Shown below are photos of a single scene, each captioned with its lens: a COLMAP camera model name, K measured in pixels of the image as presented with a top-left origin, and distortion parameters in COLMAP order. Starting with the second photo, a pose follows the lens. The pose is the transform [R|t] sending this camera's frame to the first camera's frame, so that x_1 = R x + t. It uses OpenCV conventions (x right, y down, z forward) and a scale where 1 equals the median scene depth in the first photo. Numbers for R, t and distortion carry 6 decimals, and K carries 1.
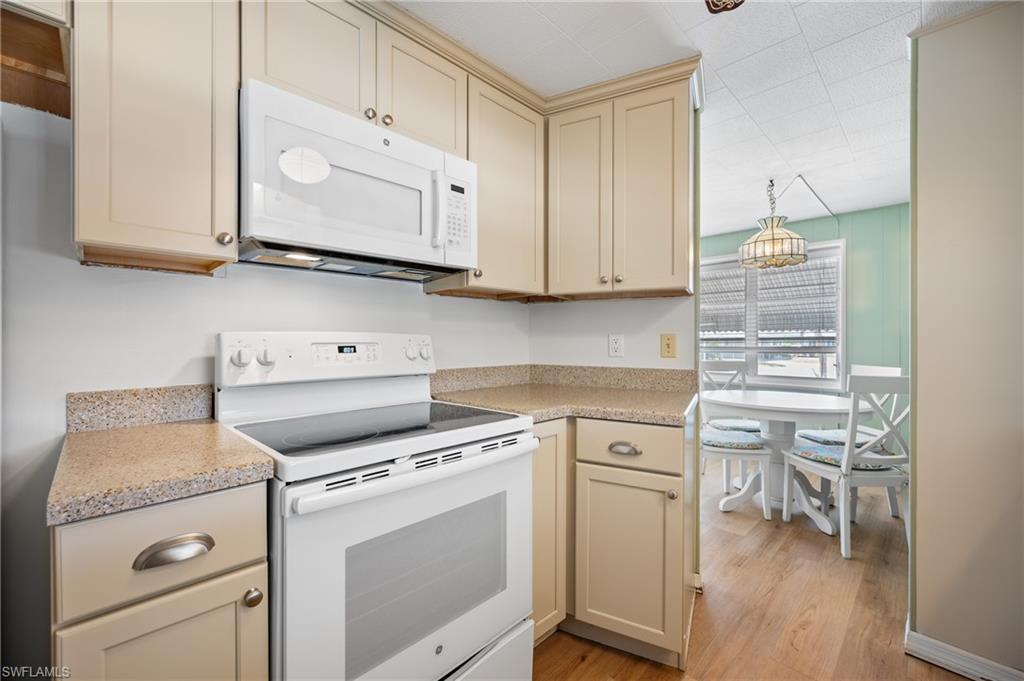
lens RADIAL K [[415.2, 0, 511.3], [0, 415.2, 340.5], [0, 0, 1]] dist [-0.001216, -0.001086]
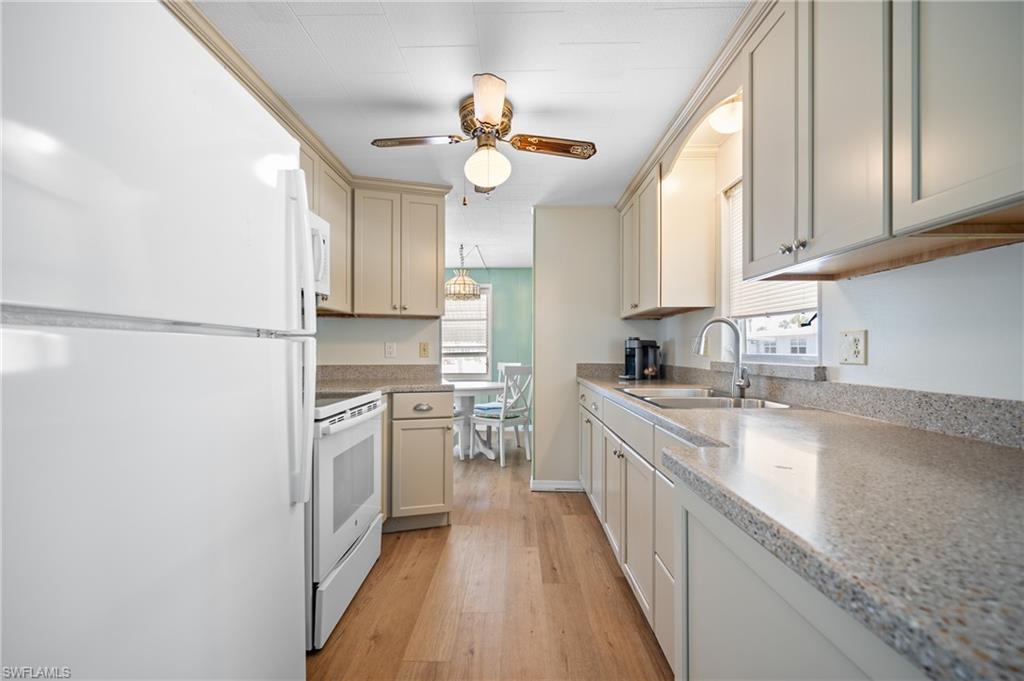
lens RADIAL K [[436.2, 0, 511.7], [0, 436.2, 346.2], [0, 0, 1]] dist [0.000345, 0.000042]
pose [[0.710802, 0.008554, 0.703340, -0.570855], [-0.002377, 0.999950, -0.009759, 0.014165], [-0.703388, 0.005265, 0.710787, -0.431836]]
